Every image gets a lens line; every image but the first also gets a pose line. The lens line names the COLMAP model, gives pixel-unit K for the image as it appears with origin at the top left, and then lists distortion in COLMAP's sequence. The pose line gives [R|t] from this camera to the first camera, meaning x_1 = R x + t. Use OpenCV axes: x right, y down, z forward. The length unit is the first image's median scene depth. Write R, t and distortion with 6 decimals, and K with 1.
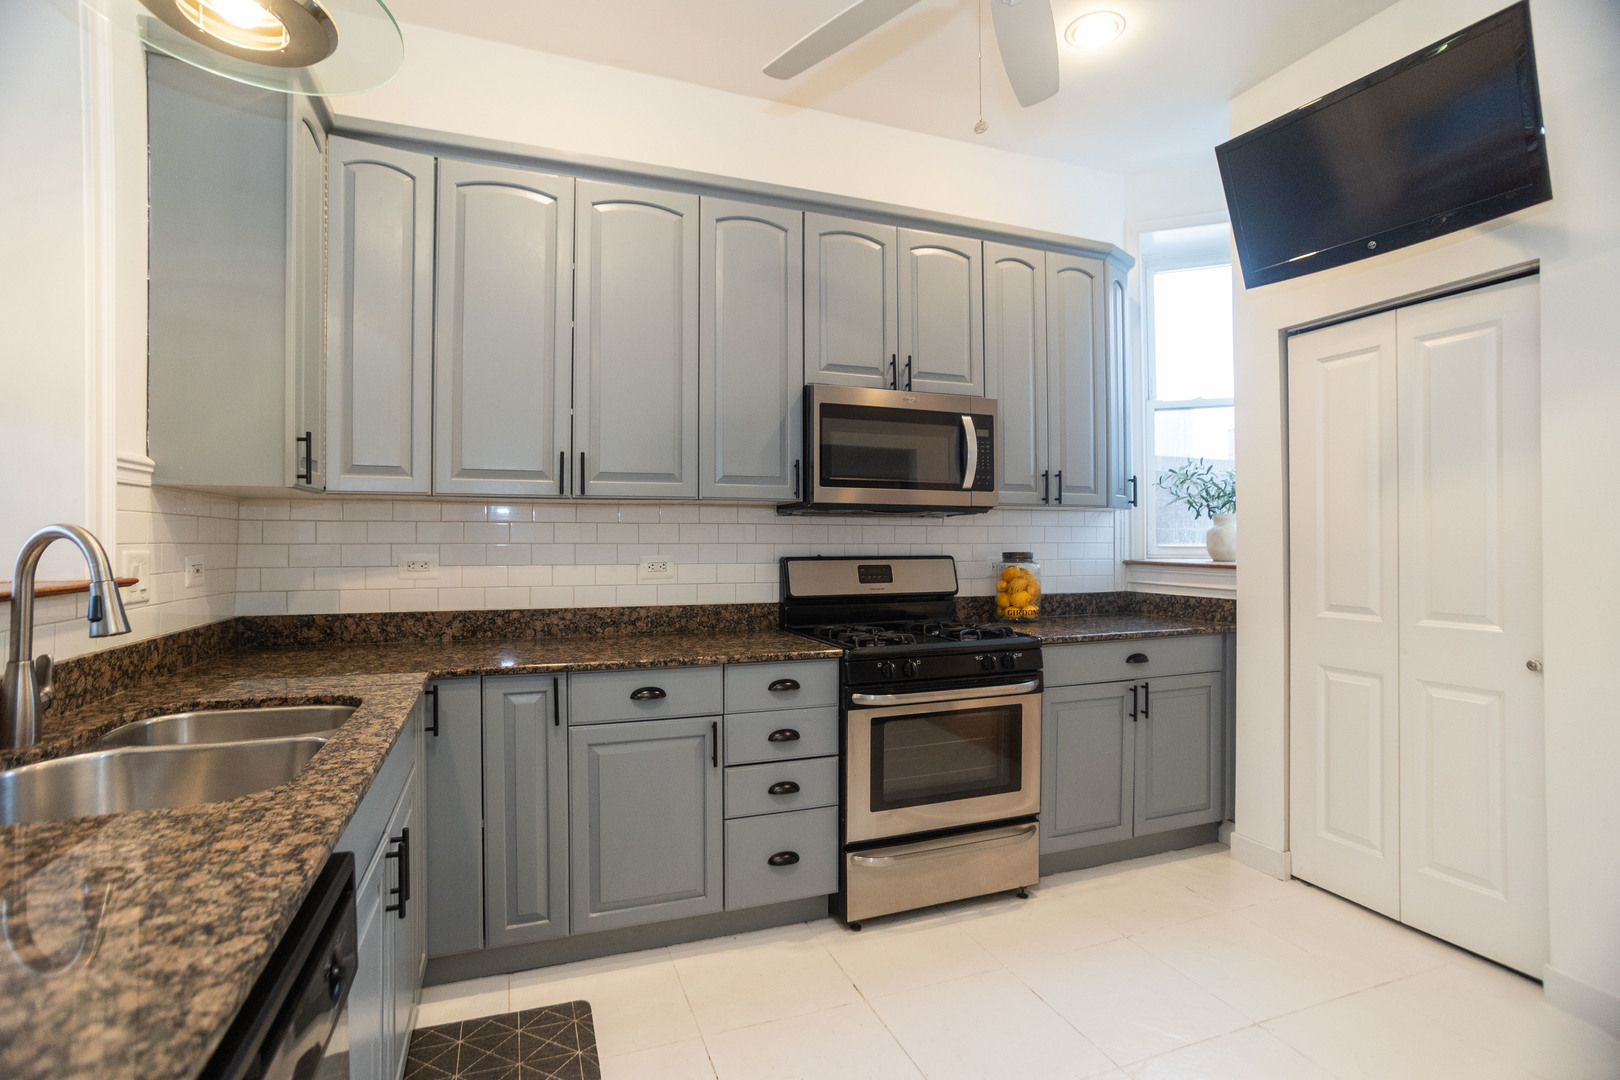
lens RADIAL K [[774.7, 0, 799.6], [0, 774.7, 537.8], [0, 0, 1]] dist [-0.058656, 0.031951]
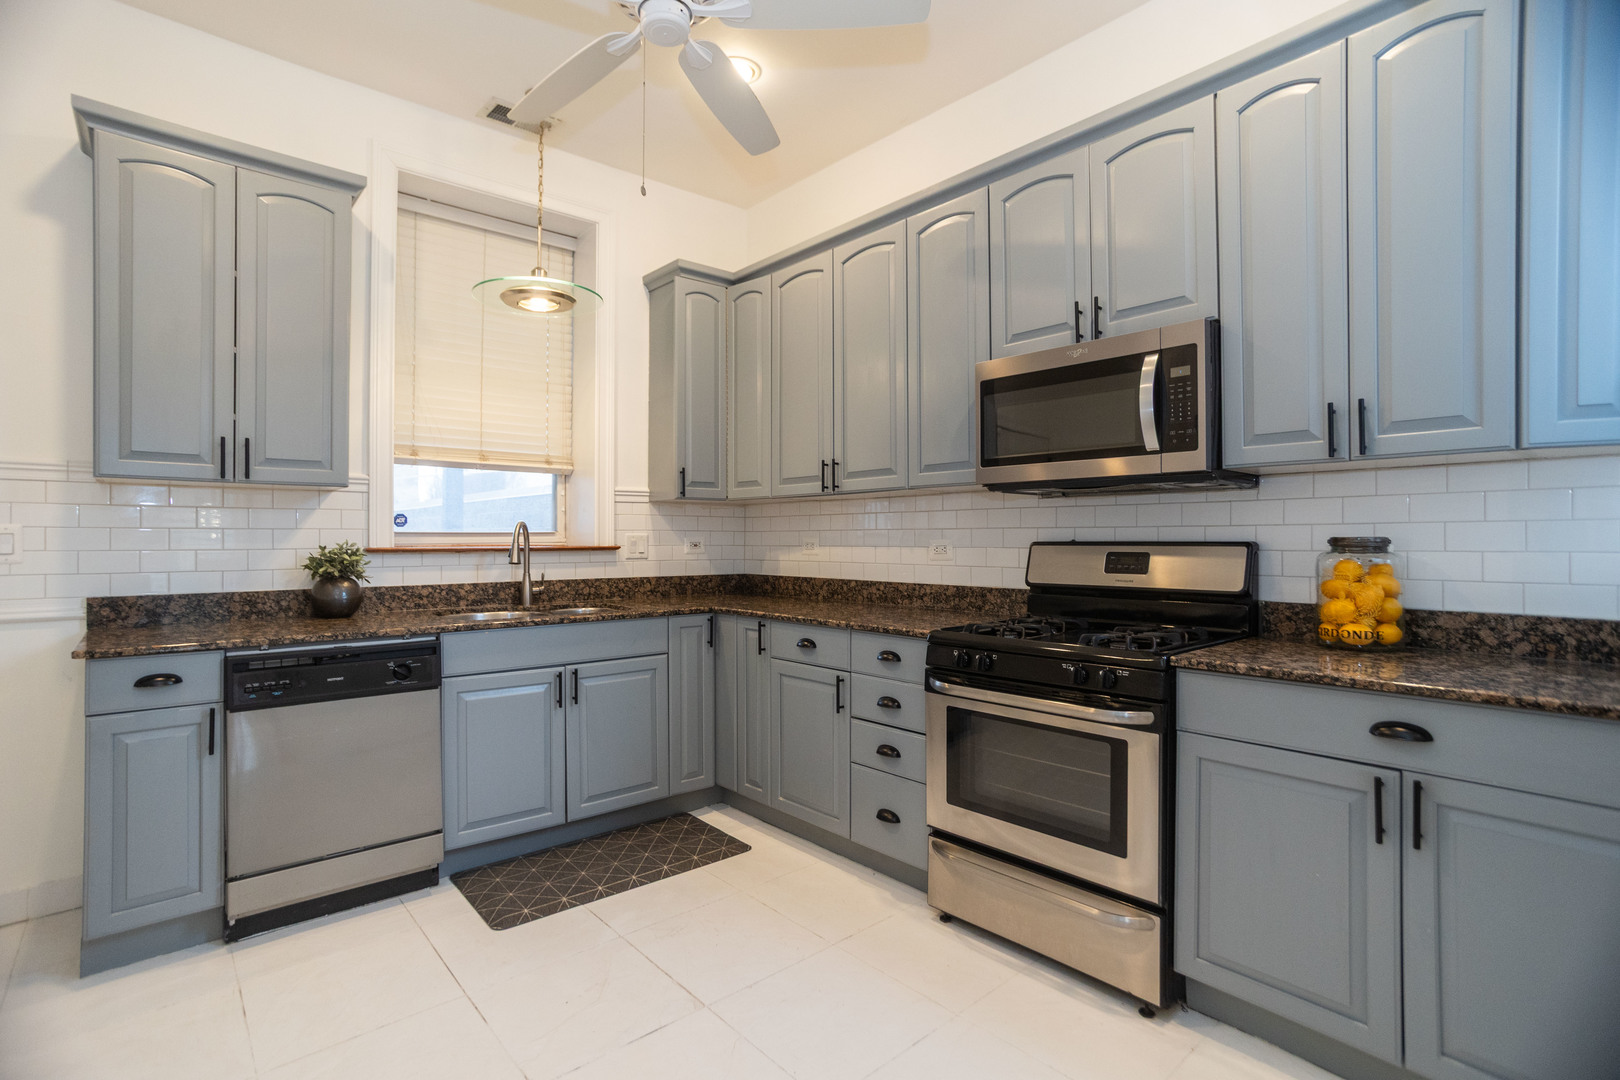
lens RADIAL K [[774.7, 0, 800.4], [0, 774.7, 535.8], [0, 0, 1]] dist [-0.058656, 0.031951]
pose [[0.346552, -0.004453, -0.938020, 0.838236], [0.005278, 0.999982, -0.002797, 0.020352], [0.938016, -0.003982, 0.346569, 0.443286]]
